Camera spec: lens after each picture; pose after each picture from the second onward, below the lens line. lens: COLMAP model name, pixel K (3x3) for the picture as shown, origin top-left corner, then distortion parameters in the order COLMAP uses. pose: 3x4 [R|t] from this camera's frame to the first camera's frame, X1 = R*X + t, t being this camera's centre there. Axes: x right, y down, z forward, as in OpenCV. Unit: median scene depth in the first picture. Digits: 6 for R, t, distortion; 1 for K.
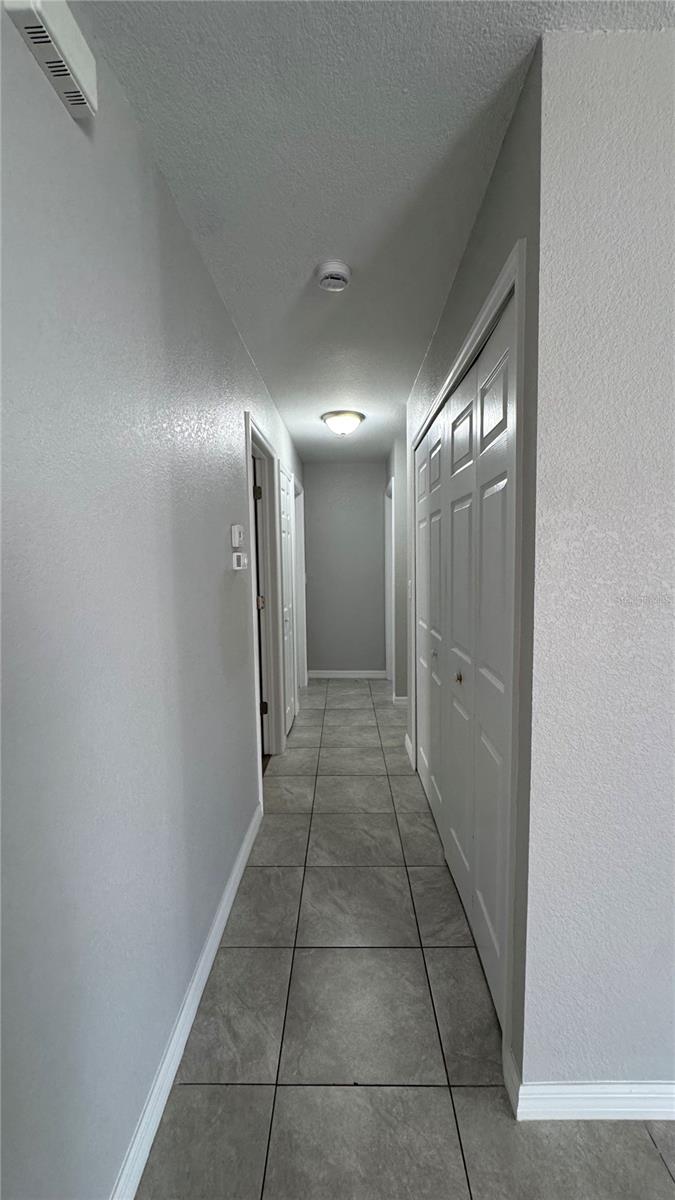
lens RADIAL K [[479.5, 0, 342.7], [0, 479.5, 600.2], [0, 0, 1]] dist [-0.001536, 0.000140]
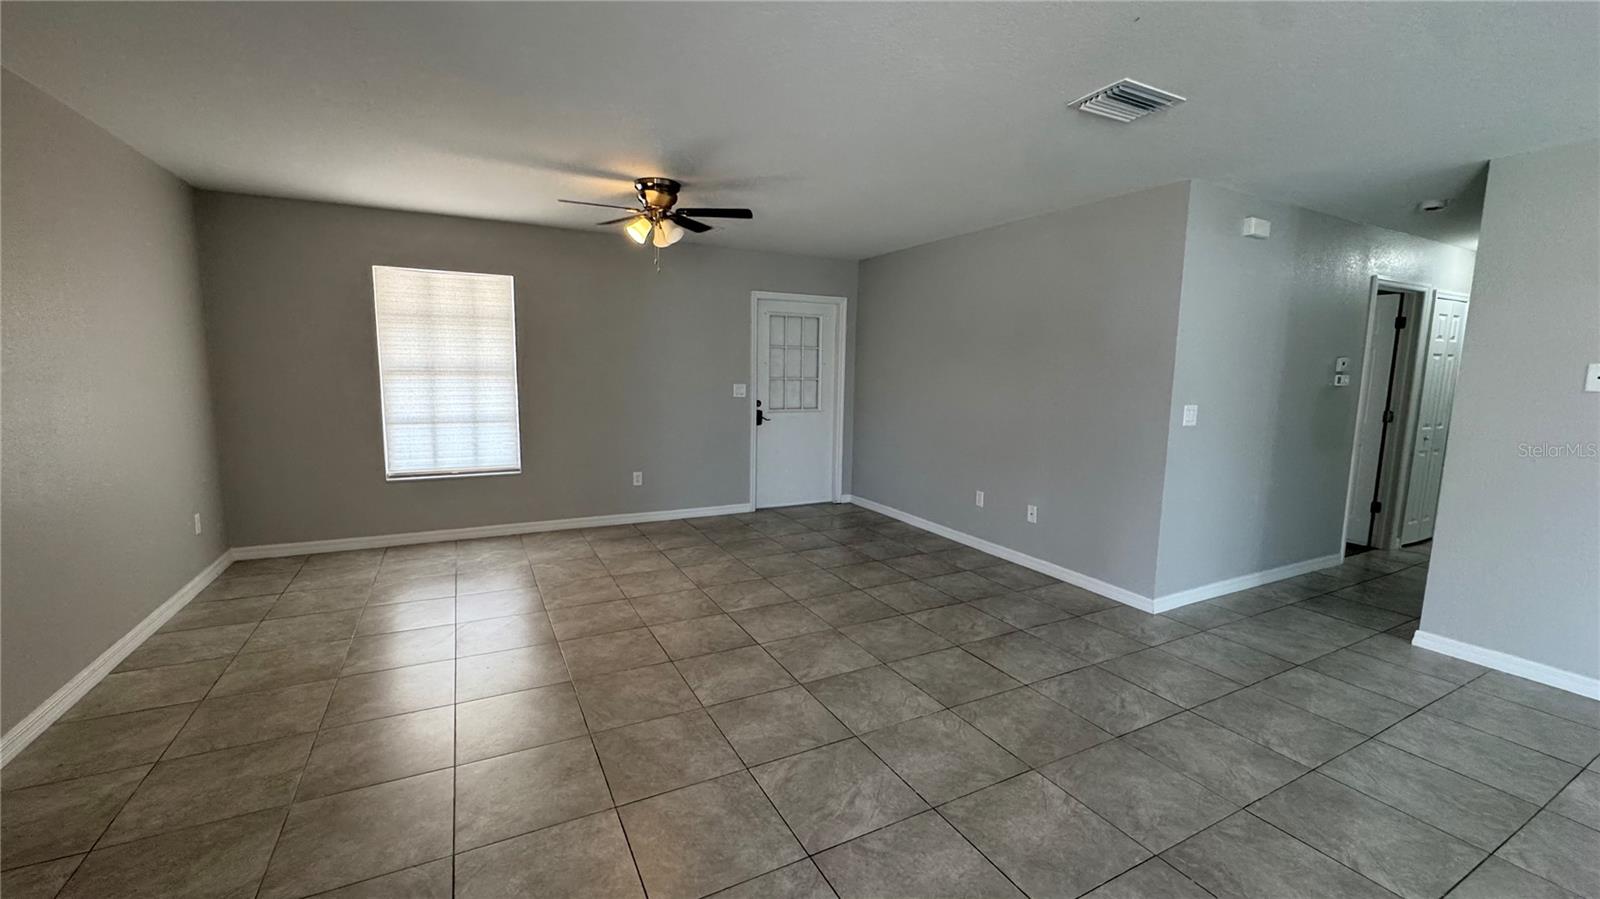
lens RADIAL K [[639.4, 0, 800.0], [0, 639.4, 449.5], [0, 0, 1]] dist [-0.001536, 0.000140]
pose [[0.476679, 0.135362, -0.868593, 0.951940], [-0.097171, 0.990132, 0.100976, 0.125676], [0.873690, 0.036269, 0.485129, -1.885246]]
